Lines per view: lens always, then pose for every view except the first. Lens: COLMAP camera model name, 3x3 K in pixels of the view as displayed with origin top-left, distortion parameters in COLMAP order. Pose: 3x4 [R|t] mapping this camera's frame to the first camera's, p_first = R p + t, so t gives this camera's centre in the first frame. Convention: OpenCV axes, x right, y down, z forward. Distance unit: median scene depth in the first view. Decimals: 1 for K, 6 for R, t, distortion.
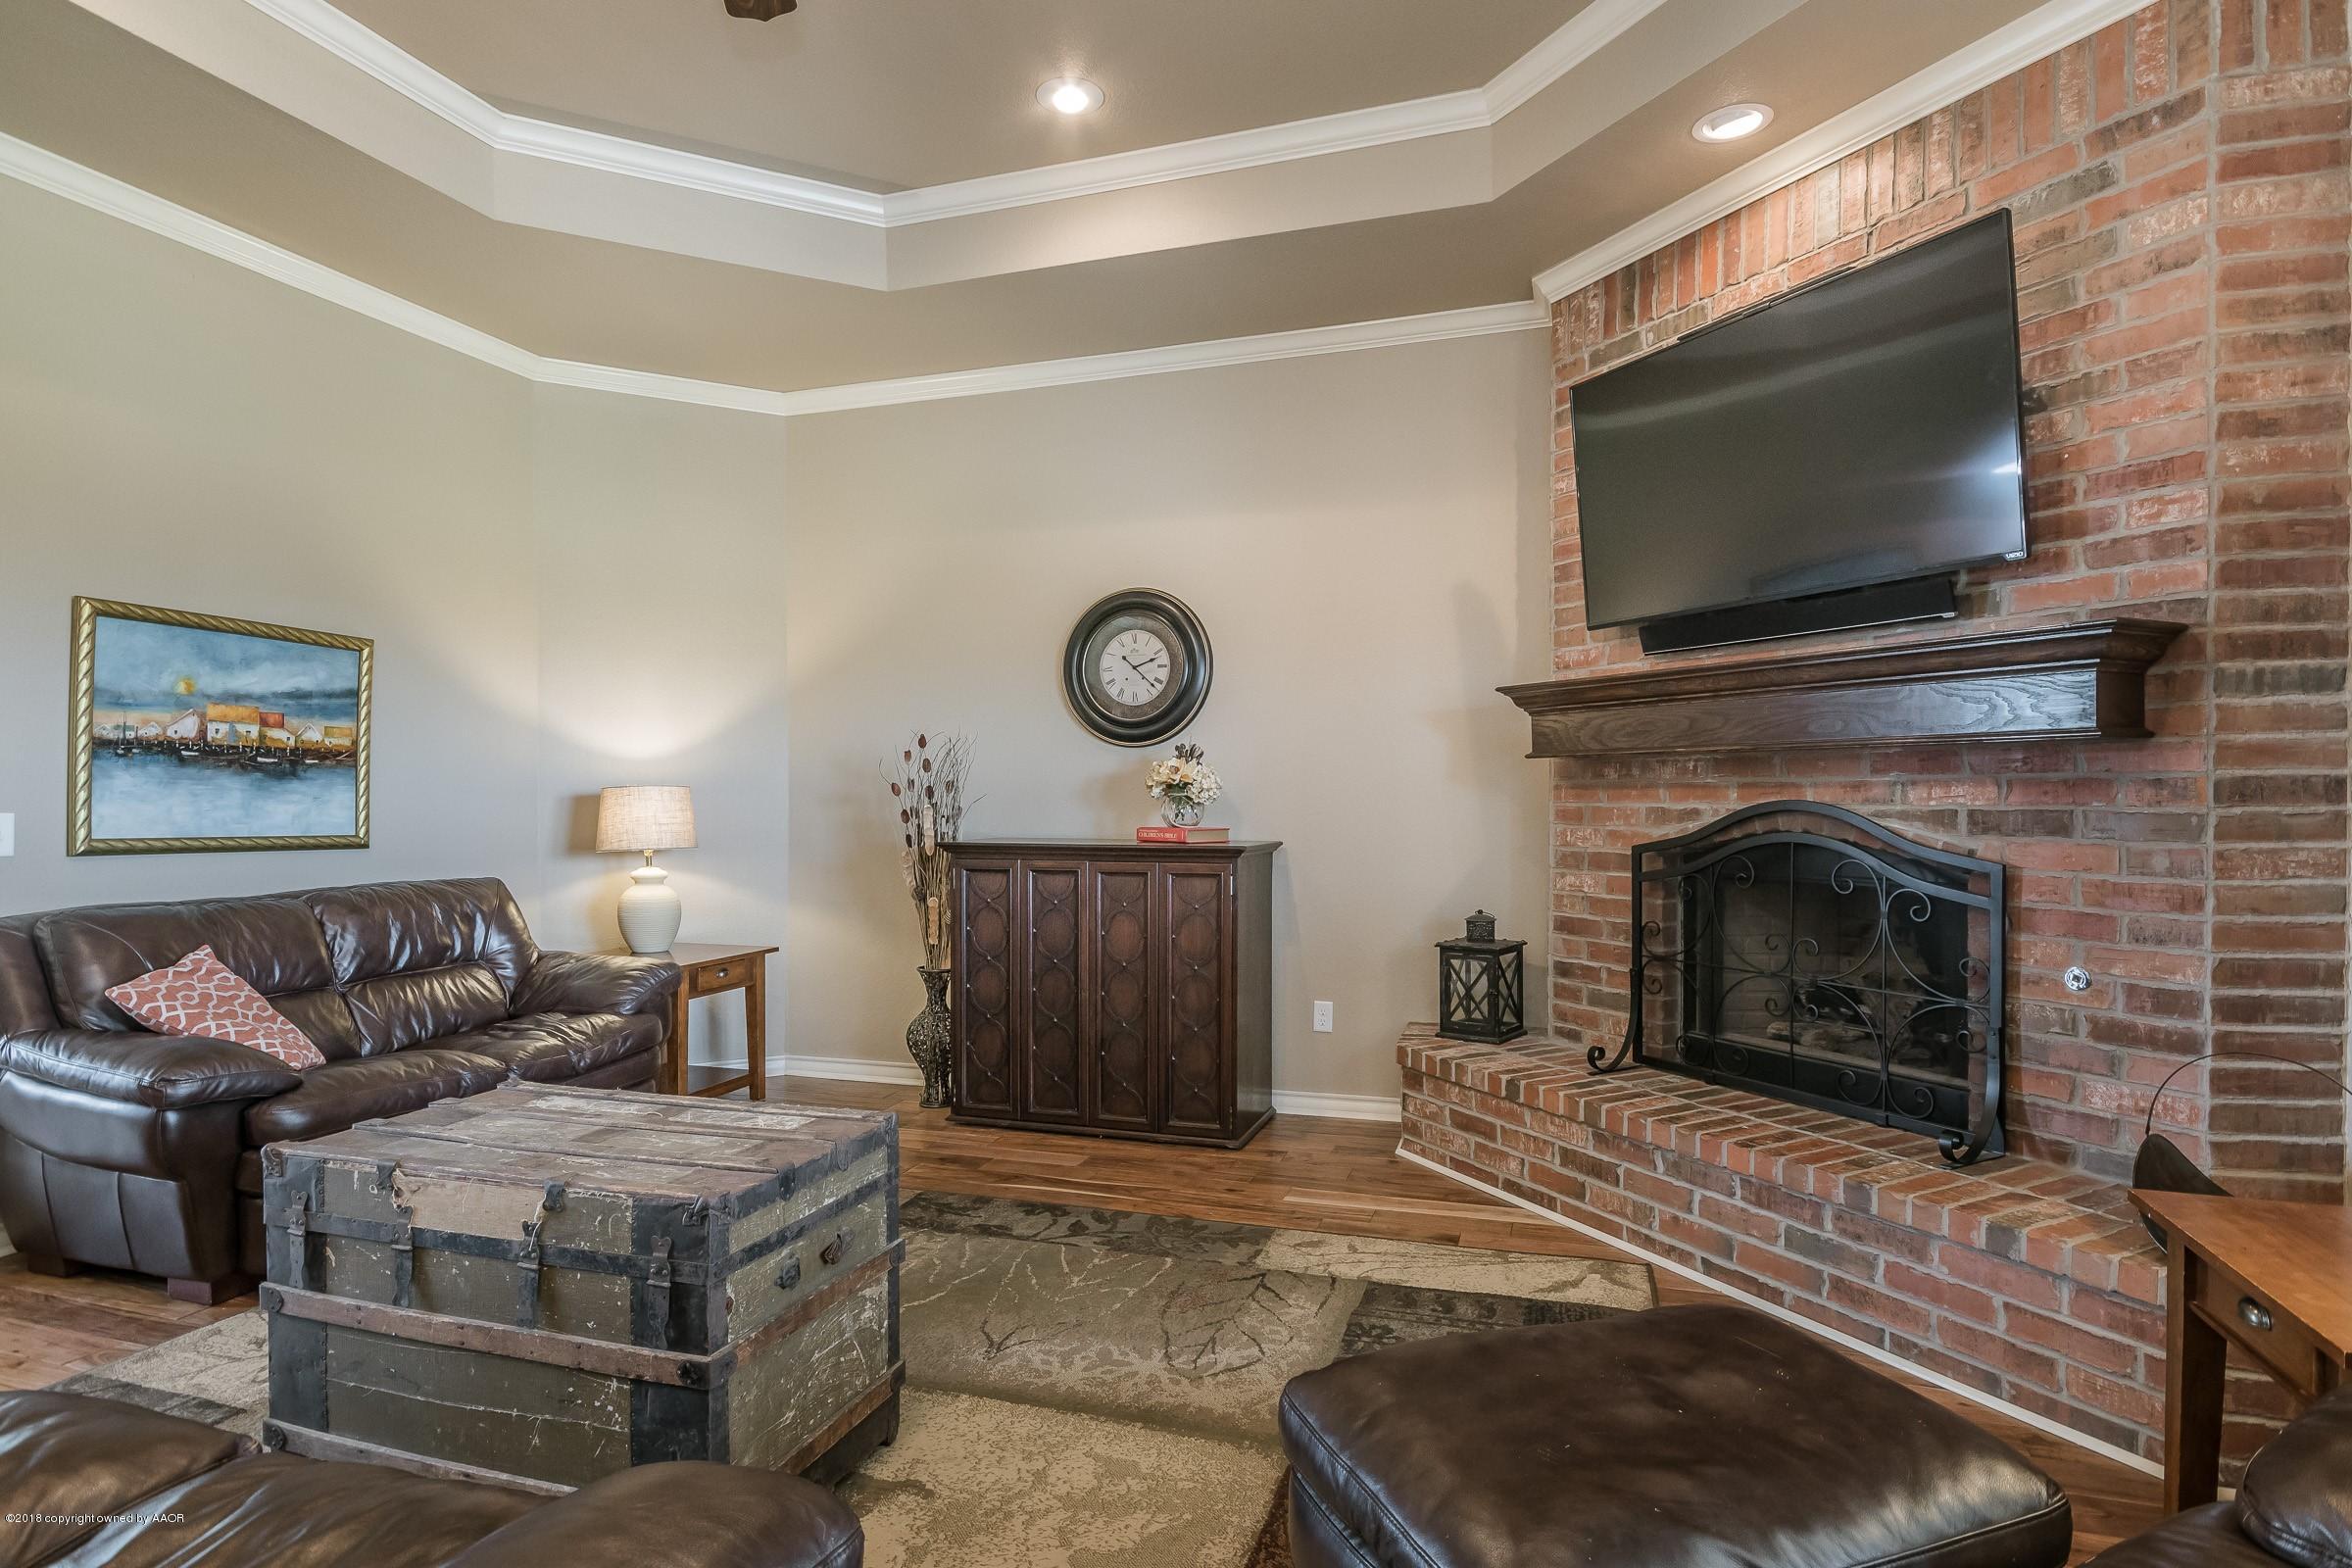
lens RADIAL K [[1240.8, 0, 1157.4], [0, 1240.8, 800.1], [0, 0, 1]] dist [-0.001316, -0.001516]
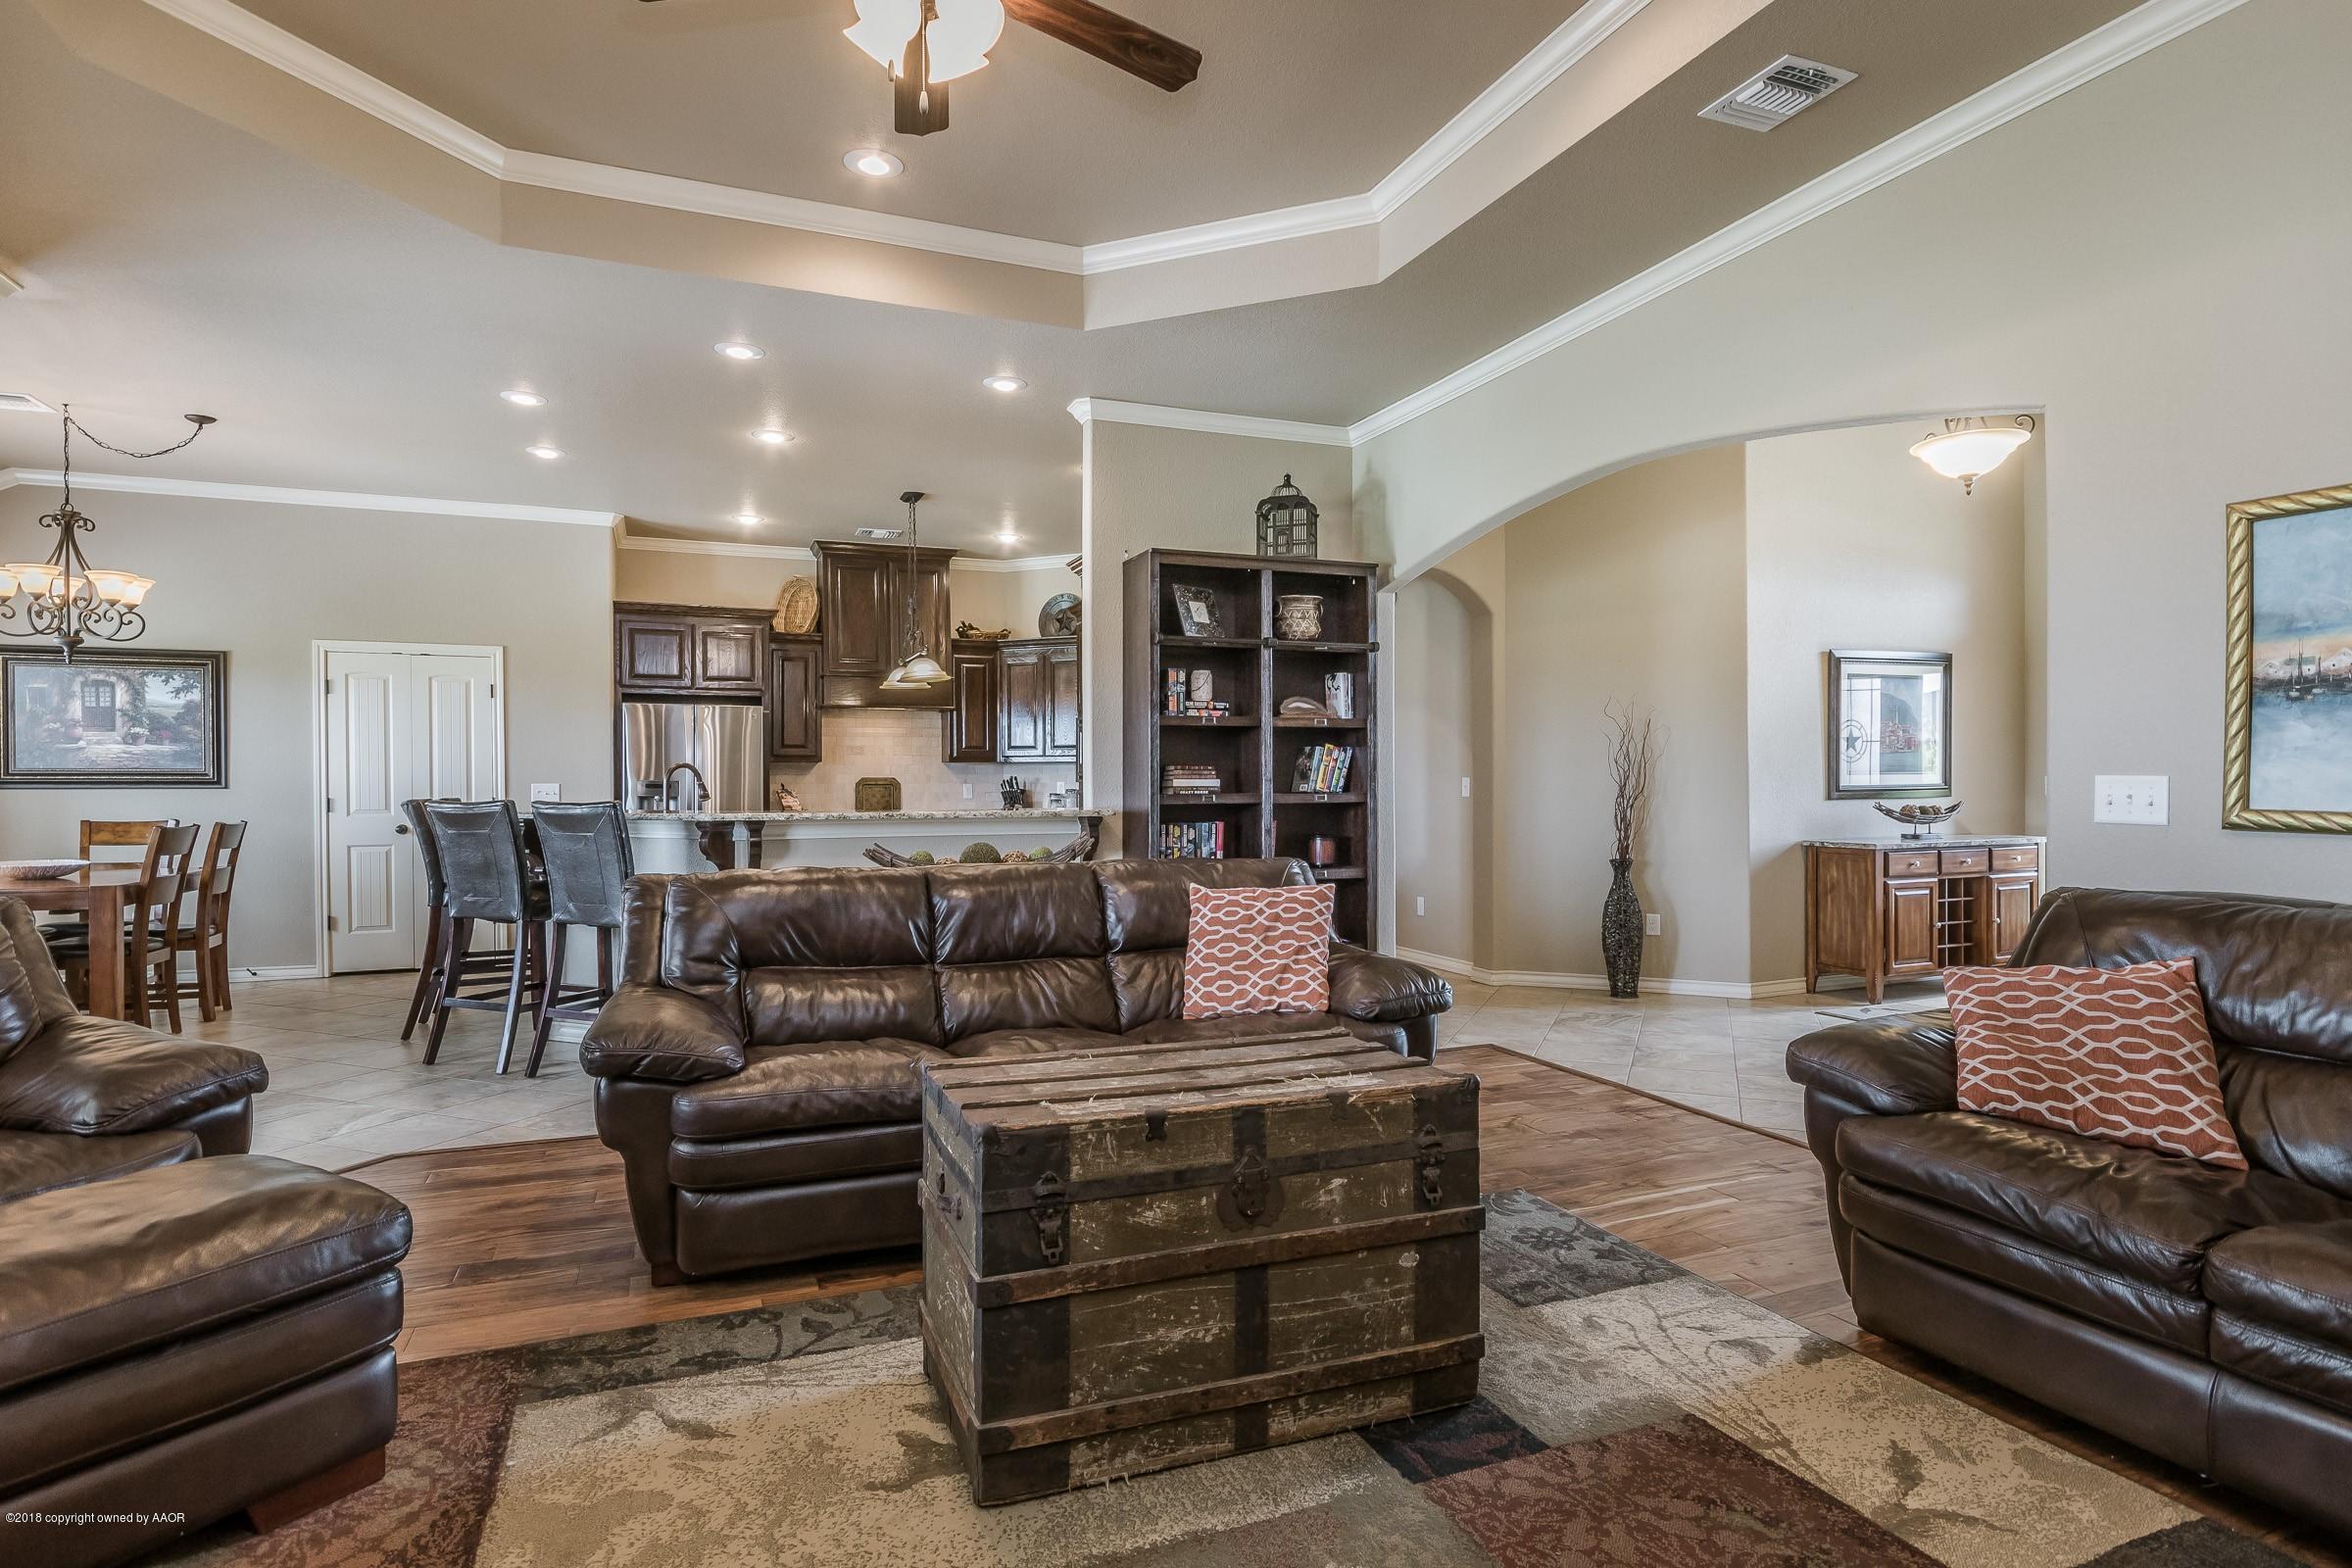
lens RADIAL K [[1238.6, 0, 1185.1], [0, 1238.6, 784.5], [0, 0, 1]] dist [-0.000968, -0.001287]
pose [[-0.756028, 0.002271, -0.654535, 0.152741], [-0.002459, 0.999977, 0.006310, 0.012265], [0.654534, 0.006380, -0.756005, 1.136575]]
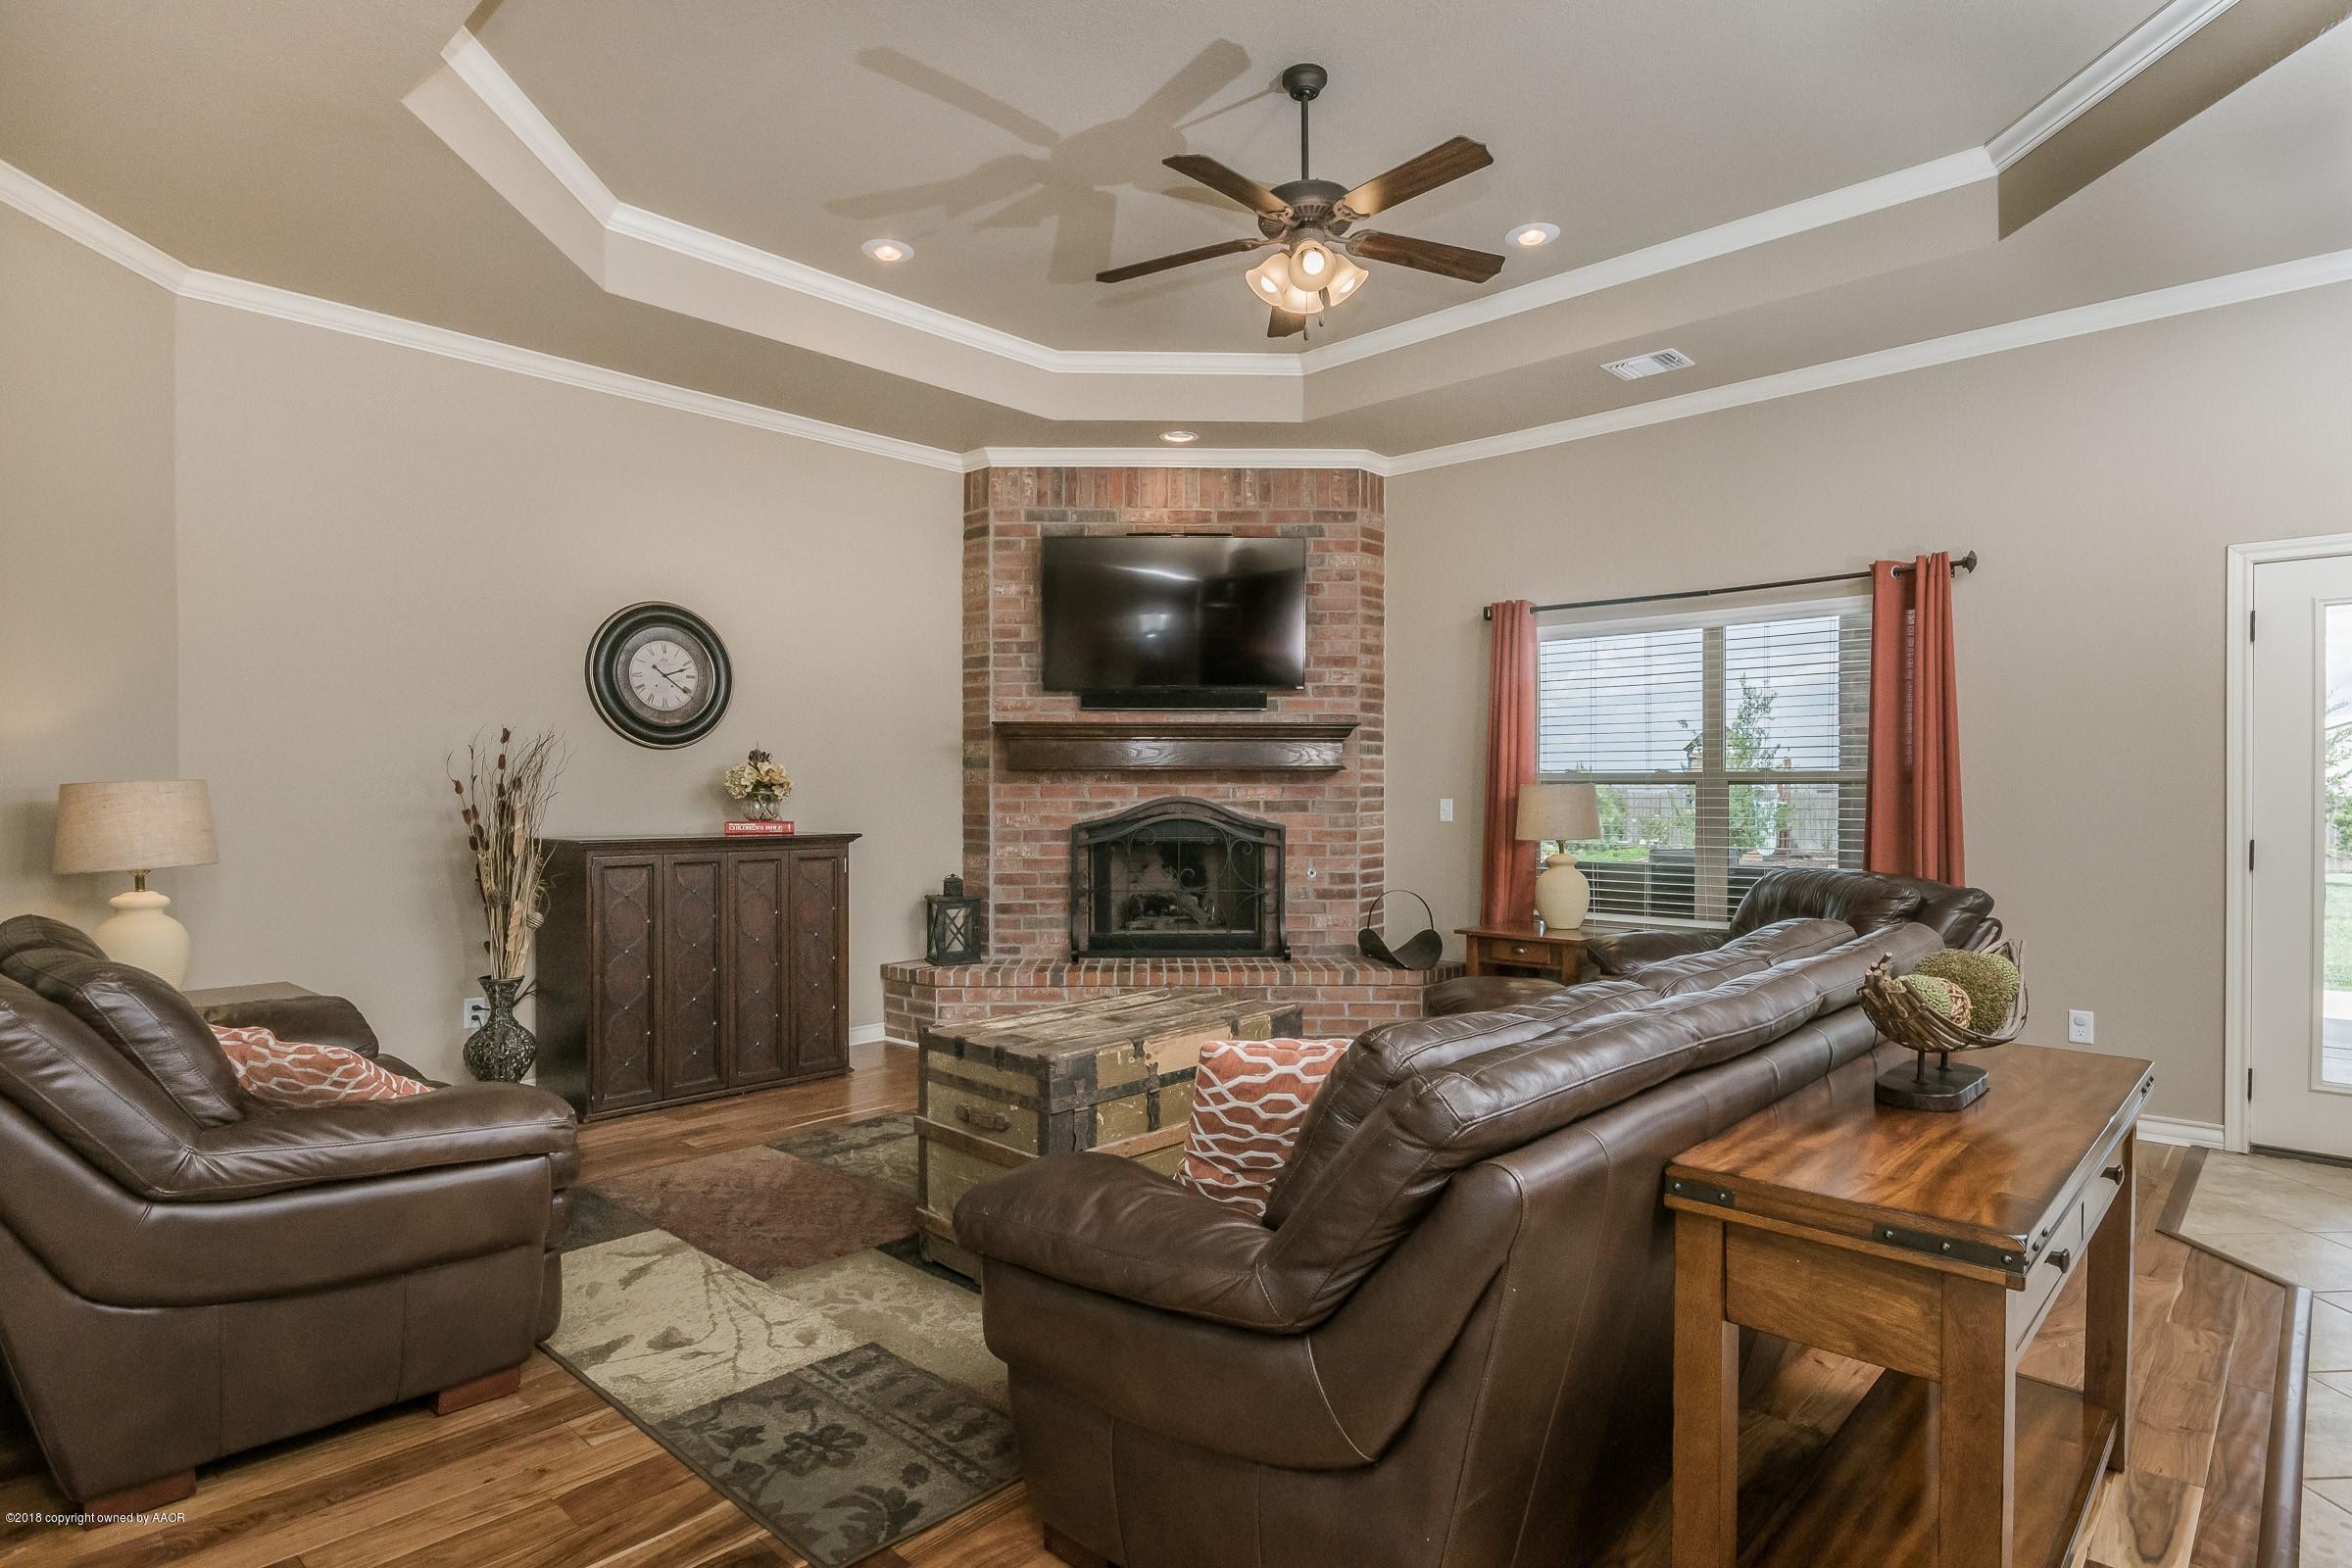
lens RADIAL K [[1238.6, 0, 1185.1], [0, 1238.6, 784.5], [0, 0, 1]] dist [-0.000968, -0.001287]
pose [[0.419791, 0.008796, 0.907578, -1.130619], [0.003995, 0.999925, -0.011539, 0.003411], [-0.907612, 0.008470, 0.419724, 0.189654]]
